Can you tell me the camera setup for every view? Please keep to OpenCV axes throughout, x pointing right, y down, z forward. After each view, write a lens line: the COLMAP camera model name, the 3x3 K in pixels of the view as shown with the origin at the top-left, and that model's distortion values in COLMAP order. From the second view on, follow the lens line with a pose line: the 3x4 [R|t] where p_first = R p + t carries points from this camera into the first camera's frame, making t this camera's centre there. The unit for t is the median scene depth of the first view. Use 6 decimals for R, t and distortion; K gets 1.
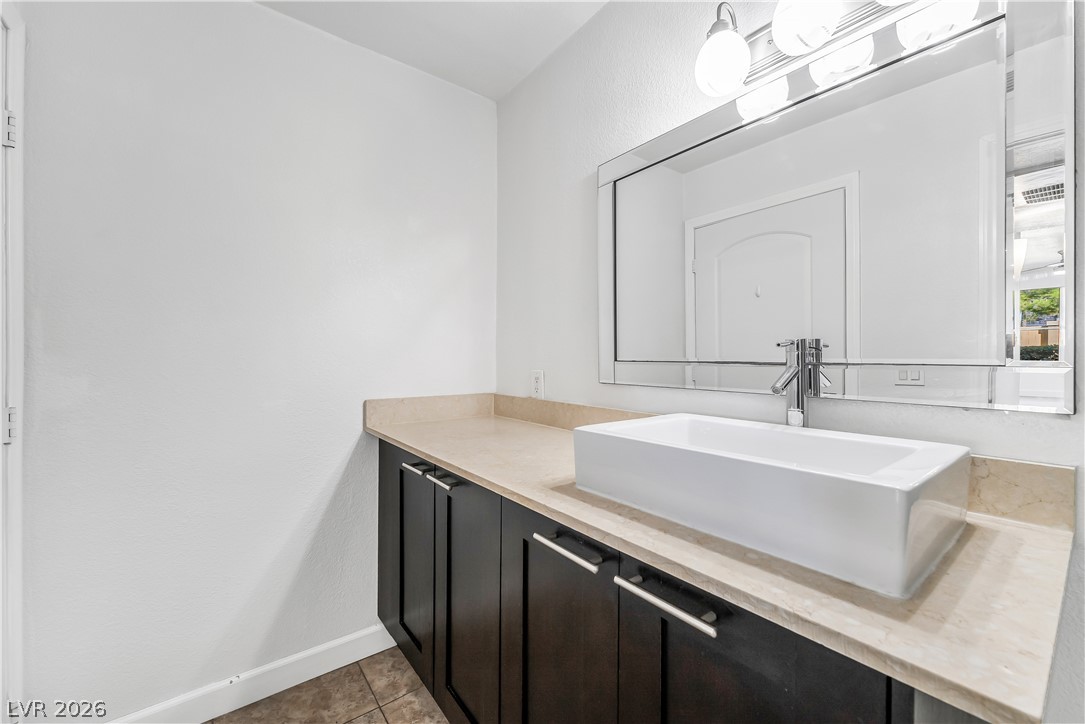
lens RADIAL K [[441.2, 0, 543.3], [0, 441.2, 358.0], [0, 0, 1]] dist [-0.001764, -0.000137]
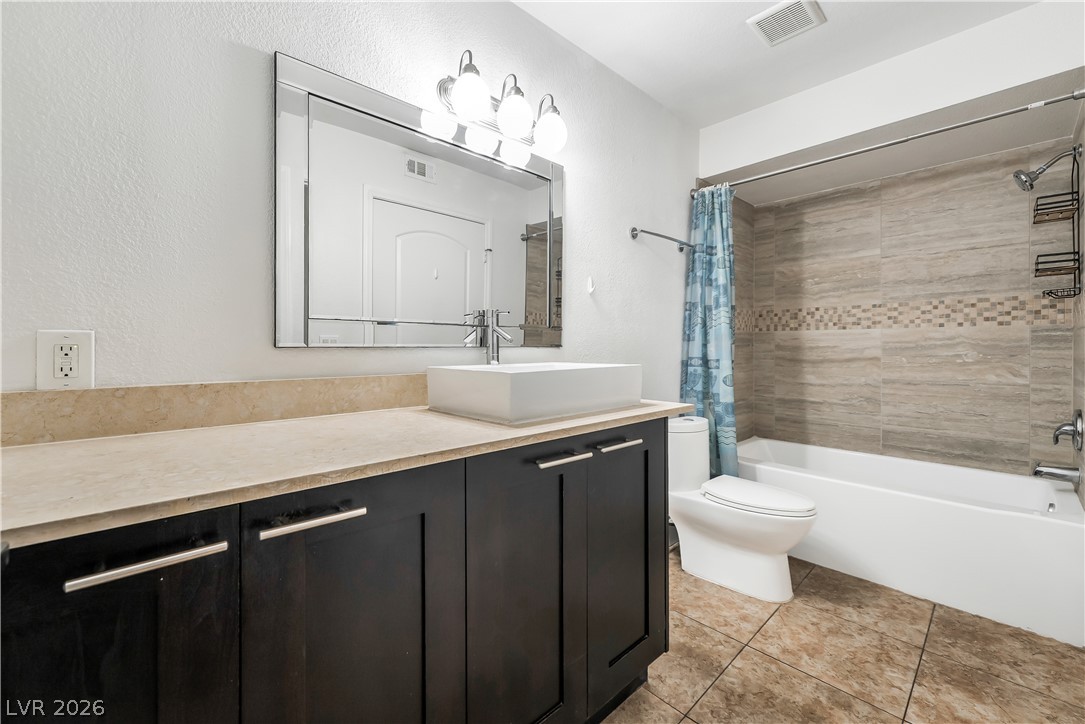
lens RADIAL K [[441.2, 0, 541.7], [0, 441.2, 350.4], [0, 0, 1]] dist [-0.001764, -0.000137]
pose [[-0.107868, -0.014344, 0.994062, -0.567843], [0.003430, 0.999885, 0.014800, 0.045009], [-0.994159, 0.005006, -0.107806, 0.556048]]
